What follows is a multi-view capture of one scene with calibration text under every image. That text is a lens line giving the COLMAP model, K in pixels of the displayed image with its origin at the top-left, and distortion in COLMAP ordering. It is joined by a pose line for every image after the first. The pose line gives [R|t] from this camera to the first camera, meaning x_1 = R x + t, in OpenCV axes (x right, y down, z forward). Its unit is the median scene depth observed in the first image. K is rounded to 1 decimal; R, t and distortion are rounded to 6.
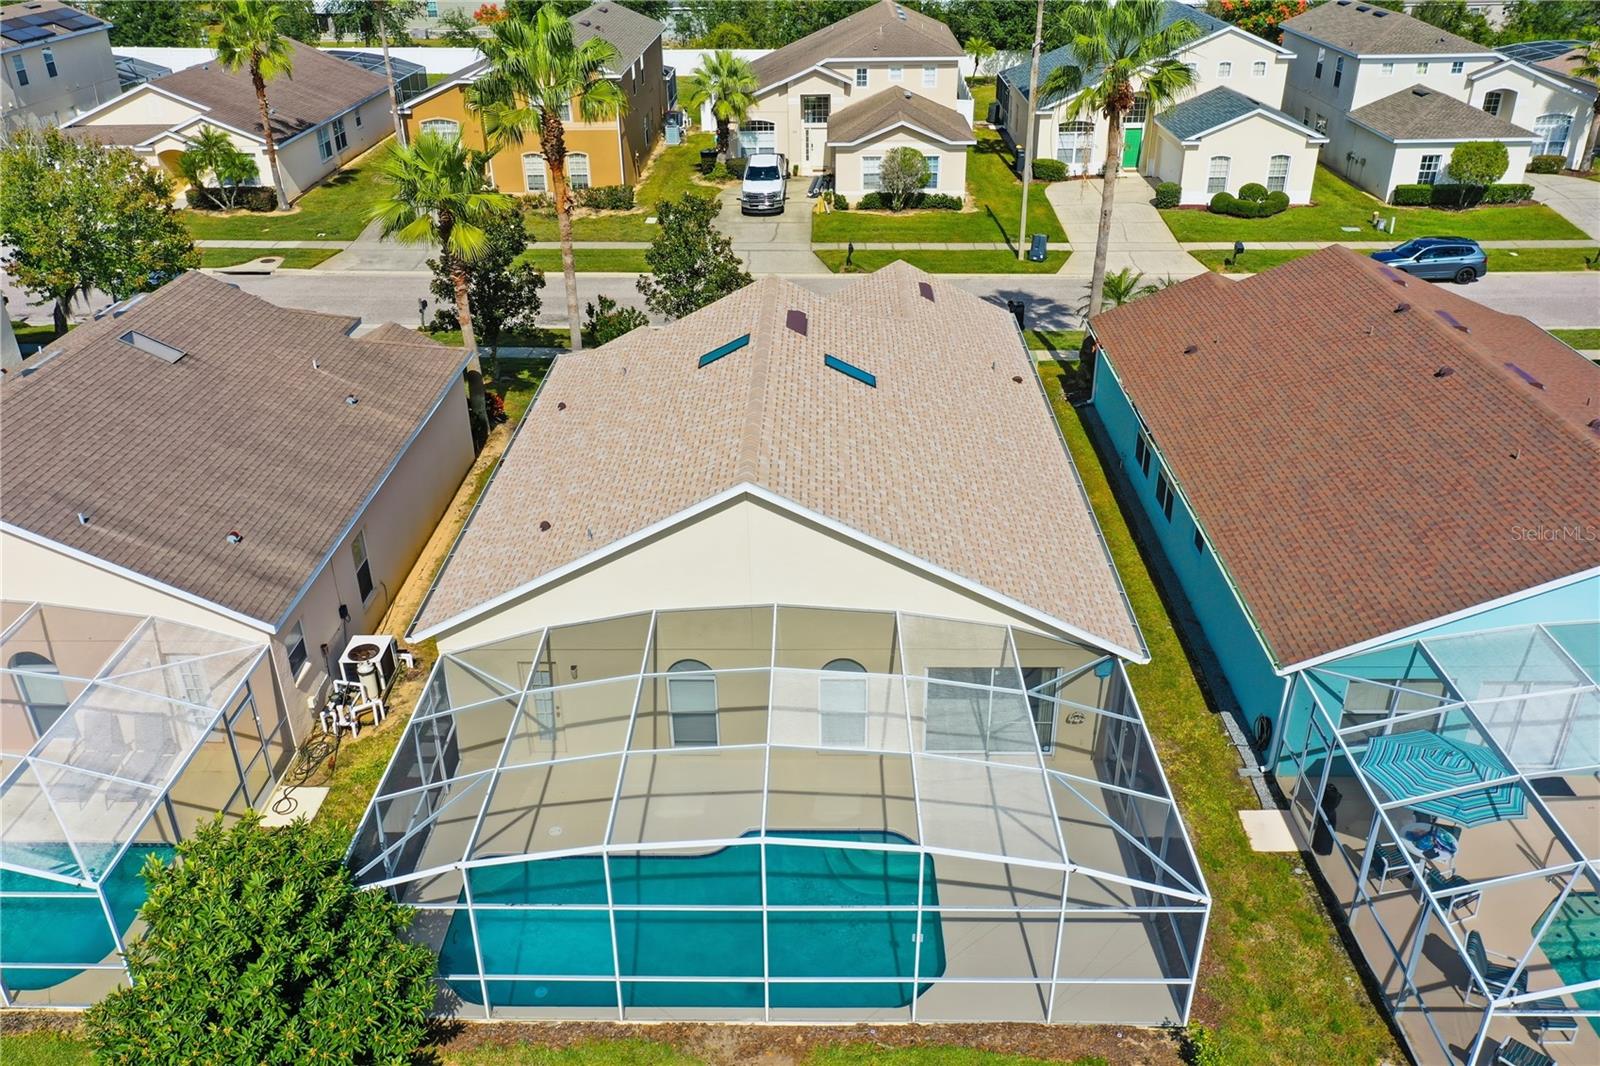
lens RADIAL K [[1260.6, 0, 800.0], [0, 1260.6, 533.0], [0, 0, 1]] dist [0.019011, -0.001374]
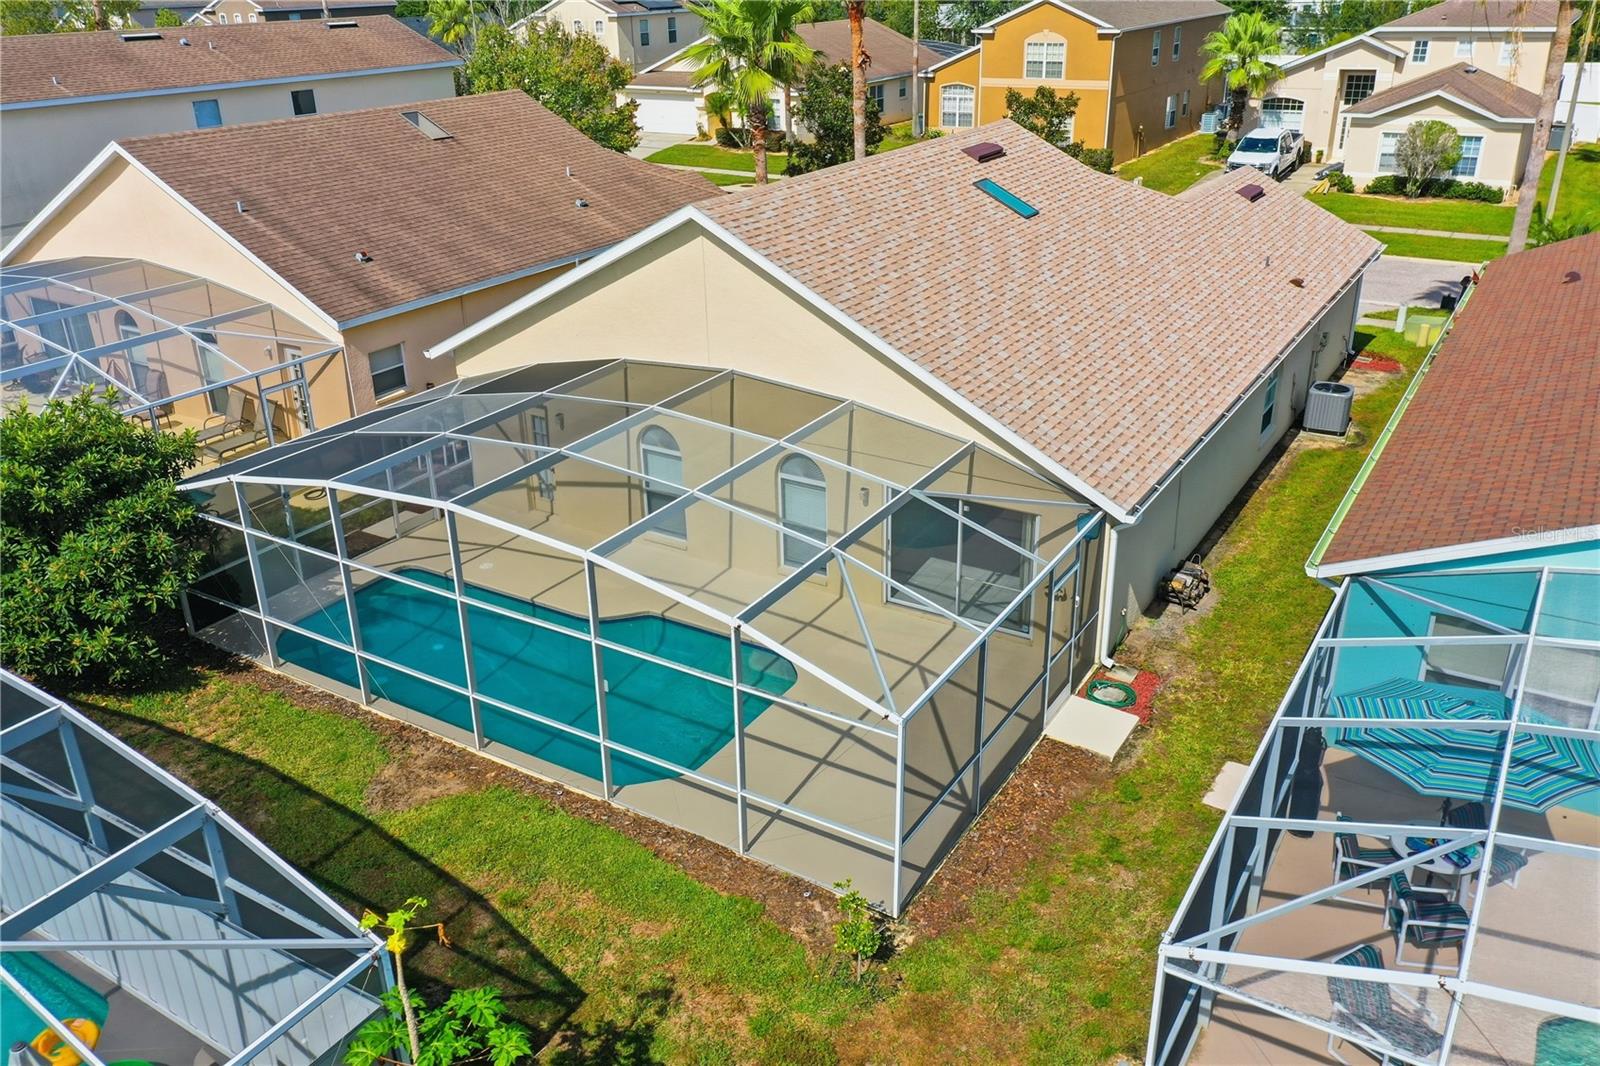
lens RADIAL K [[1260.6, 0, 800.0], [0, 1260.6, 533.0], [0, 0, 1]] dist [0.019011, -0.001374]
pose [[0.858995, 0.206517, -0.468486, 0.167500], [-0.233733, 0.972301, 0.000045, 0.056748], [0.455518, 0.109461, 0.883471, 0.093293]]
